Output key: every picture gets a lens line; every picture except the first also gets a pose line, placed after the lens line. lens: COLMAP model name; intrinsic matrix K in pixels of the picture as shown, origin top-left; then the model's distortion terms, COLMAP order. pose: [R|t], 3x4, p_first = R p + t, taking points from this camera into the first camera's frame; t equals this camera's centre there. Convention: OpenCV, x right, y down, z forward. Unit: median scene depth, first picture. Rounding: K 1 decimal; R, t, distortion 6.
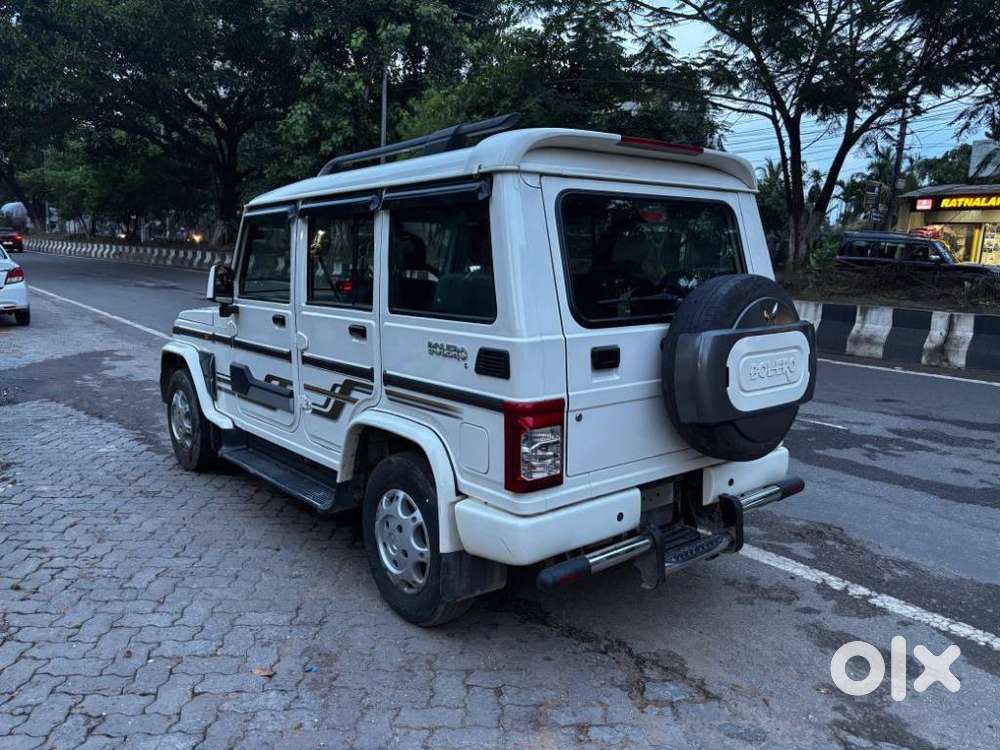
lens RADIAL K [[762.5, 0, 500.0], [0, 762.5, 375.0], [0, 0, 1]] dist [0.038150, -0.034522]
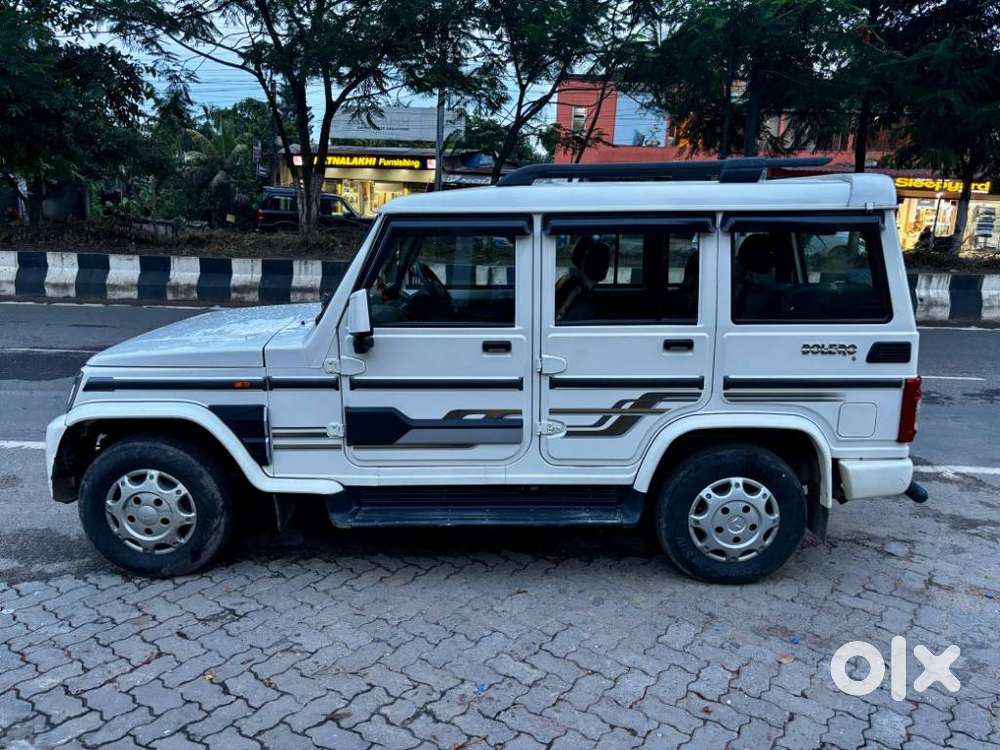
lens RADIAL K [[762.5, 0, 500.0], [0, 762.5, 375.0], [0, 0, 1]] dist [0.038150, -0.034522]
pose [[0.645447, -0.175016, 0.743484, -1.195504], [0.121713, 0.984523, 0.126092, -0.188552], [-0.754045, 0.009106, 0.656759, 0.516500]]
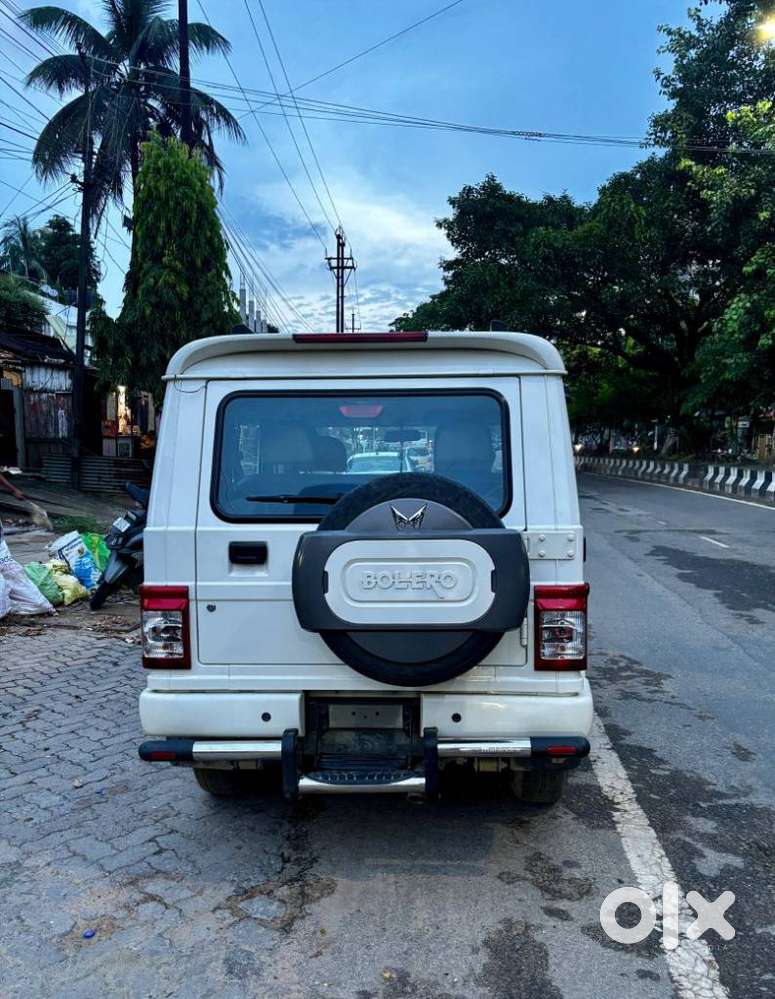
lens RADIAL K [[823.8, 0, 405.7], [0, 823.8, 547.4], [0, 0, 1]] dist [0.023860, -0.001816]
pose [[0.737017, 0.056495, -0.673509, 0.887064], [-0.094408, 0.995336, -0.019820, -0.024298], [0.669248, 0.078192, 0.738914, 0.286573]]
